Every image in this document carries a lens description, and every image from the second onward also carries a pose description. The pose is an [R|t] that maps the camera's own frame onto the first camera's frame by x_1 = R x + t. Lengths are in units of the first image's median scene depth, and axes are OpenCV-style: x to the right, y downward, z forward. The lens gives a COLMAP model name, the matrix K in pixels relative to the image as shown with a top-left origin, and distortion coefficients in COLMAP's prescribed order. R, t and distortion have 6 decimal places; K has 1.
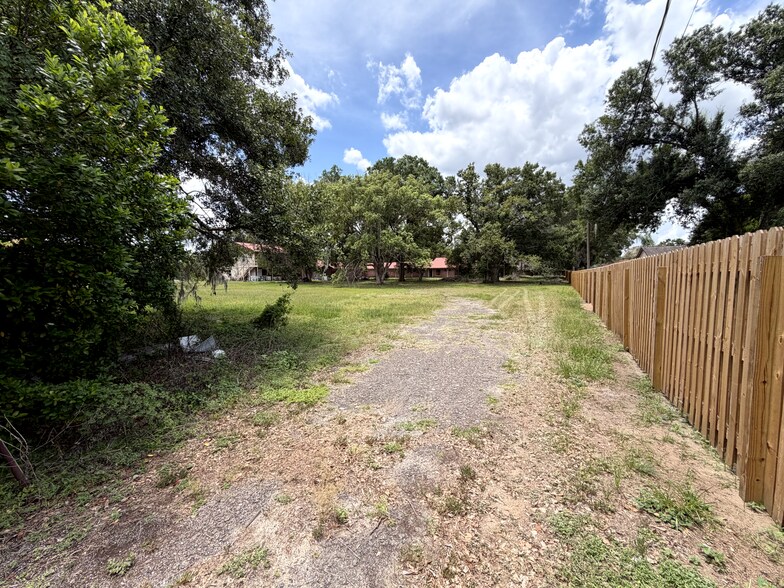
lens RADIAL K [[314.1, 0, 394.9], [0, 314.1, 294.5], [0, 0, 1]] dist [-0.001712, 0.000646]
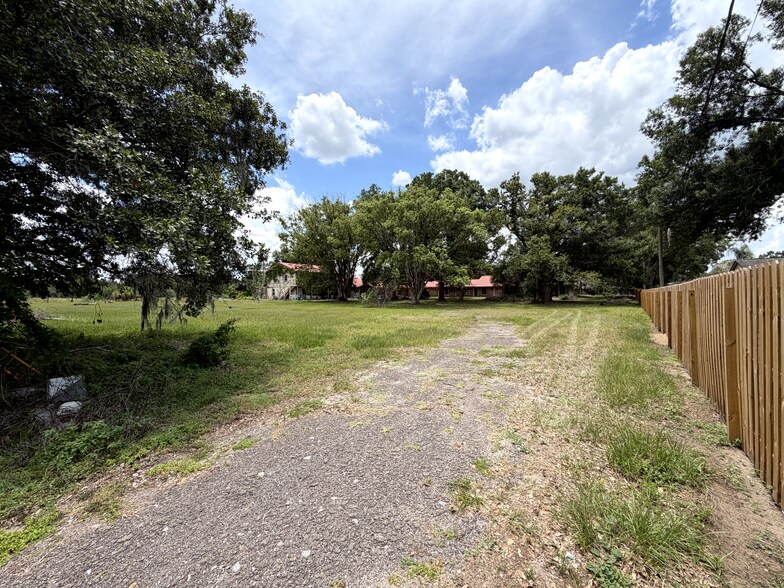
lens RADIAL K [[314.1, 0, 393.1], [0, 314.1, 292.7], [0, 0, 1]] dist [-0.001712, 0.000646]
pose [[0.986693, 0.000092, -0.162595, 0.036115], [-0.010790, 0.997832, -0.064918, -0.004067], [0.162236, 0.065808, 0.984555, 0.052850]]
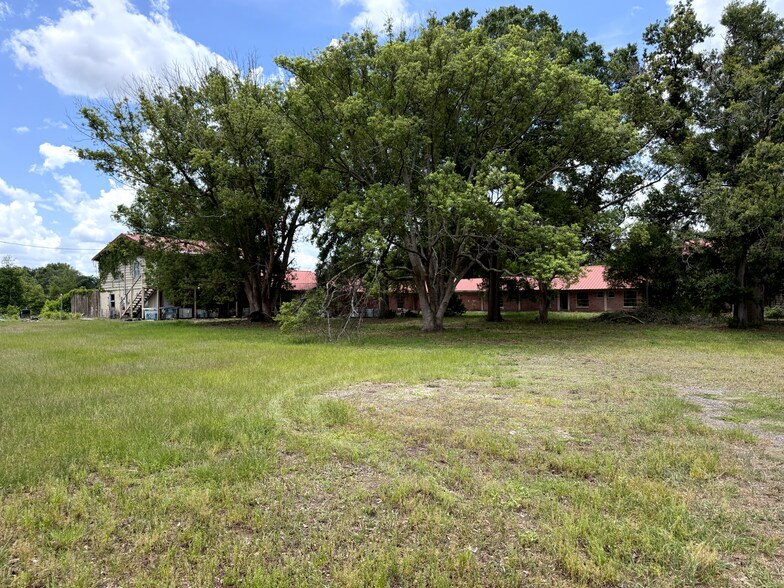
lens RADIAL K [[554.2, 0, 389.7], [0, 554.2, 292.6], [0, 0, 1]] dist [0.009968, -0.000233]
pose [[0.984512, -0.003270, -0.175287, 0.015802], [-0.011892, 0.996278, -0.085380, -0.018672], [0.174914, 0.086142, 0.980808, 0.318184]]
